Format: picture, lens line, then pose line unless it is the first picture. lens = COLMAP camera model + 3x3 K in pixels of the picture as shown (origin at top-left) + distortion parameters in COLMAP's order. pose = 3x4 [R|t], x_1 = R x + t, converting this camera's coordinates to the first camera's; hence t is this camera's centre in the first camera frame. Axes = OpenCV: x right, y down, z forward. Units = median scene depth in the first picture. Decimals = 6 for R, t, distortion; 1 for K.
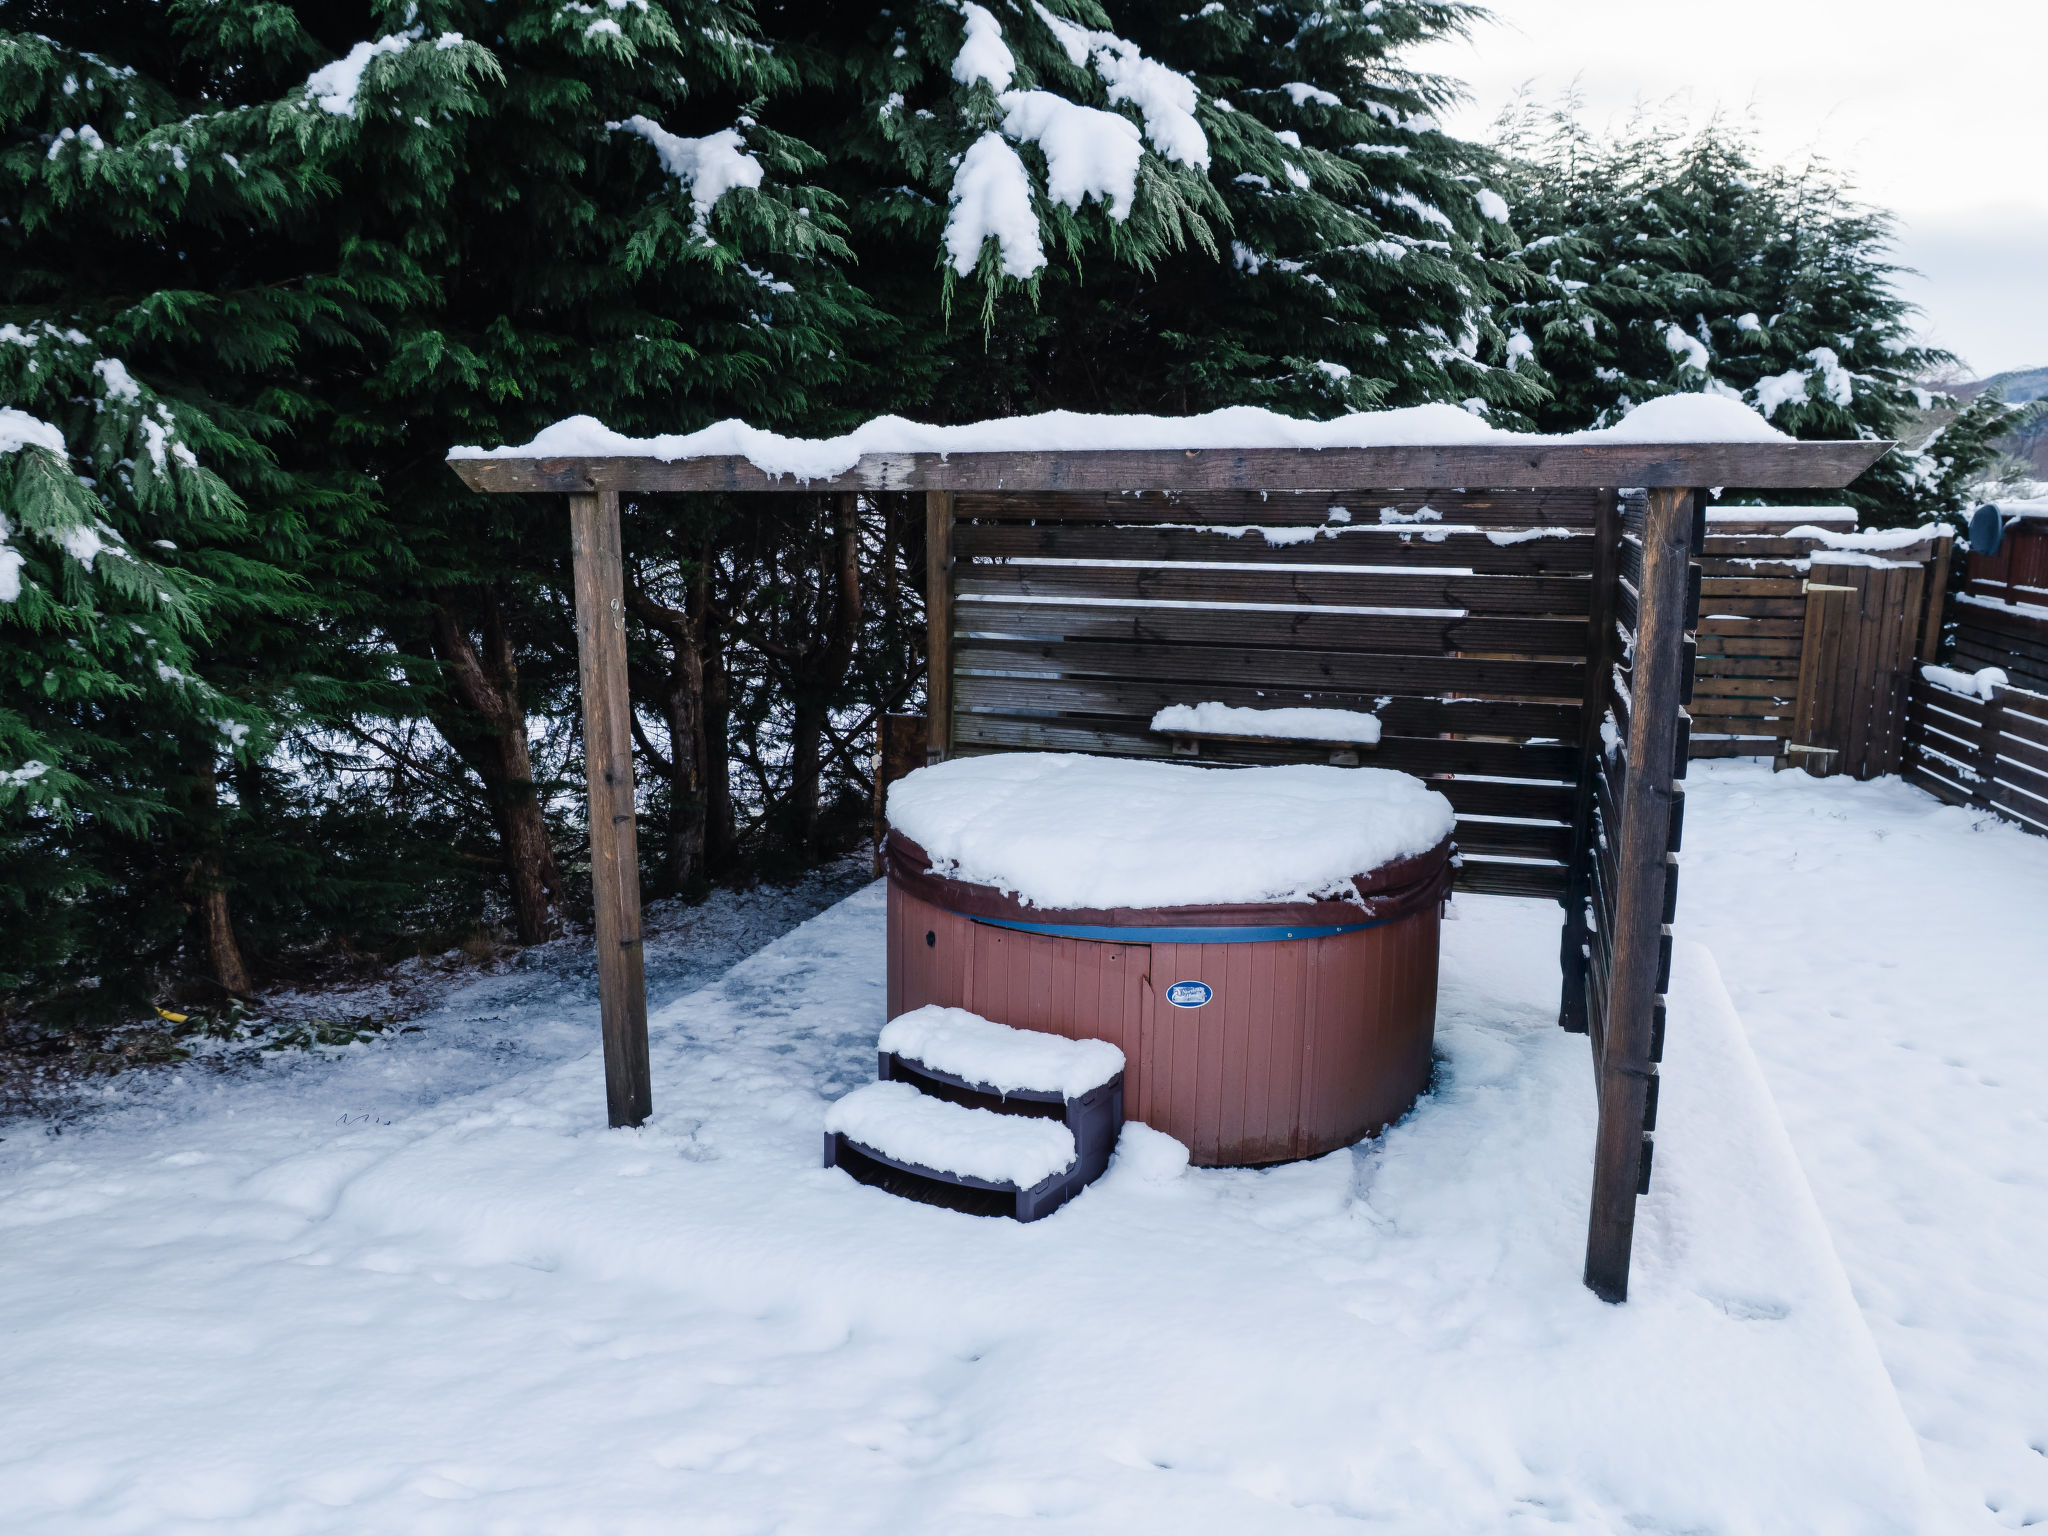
lens RADIAL K [[1374.7, 0, 1024.0], [0, 1374.7, 768.0], [0, 0, 1]] dist [-0.082181, 0.072275]
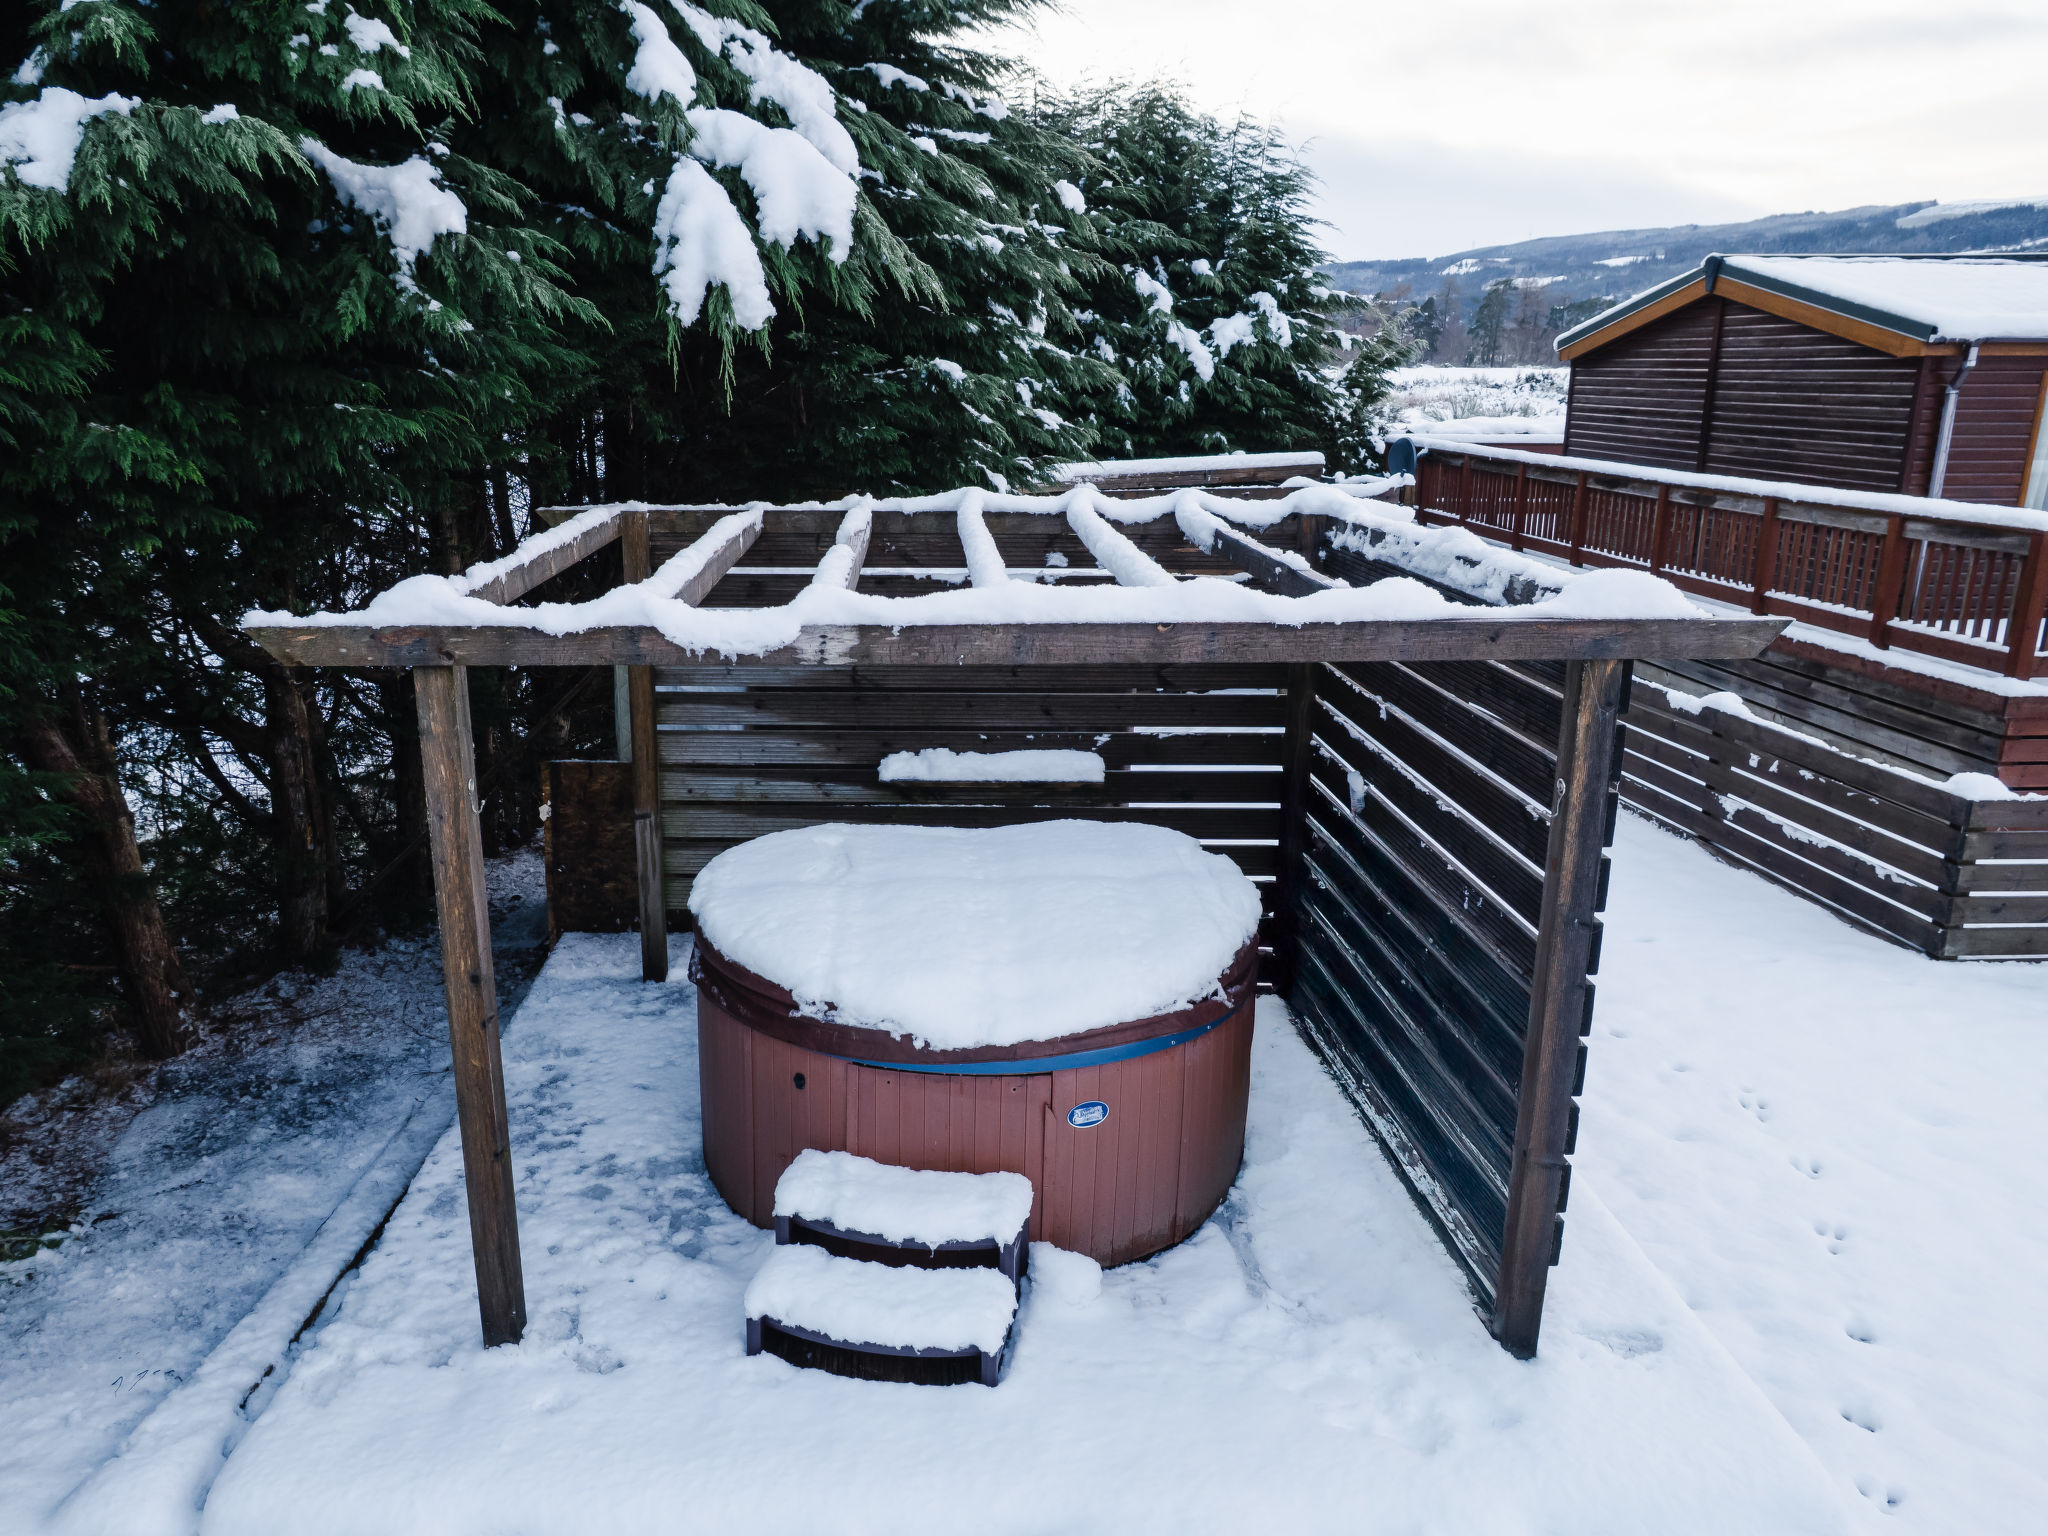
lens RADIAL K [[1363.8, 0, 884.5], [0, 1363.8, 760.4], [0, 0, 1]] dist [-0.063052, 0.033220]
pose [[0.954912, -0.082390, 0.285229, -0.202607], [0.064819, 0.995402, 0.070521, -0.123905], [-0.289728, -0.048853, 0.955862, 0.068706]]
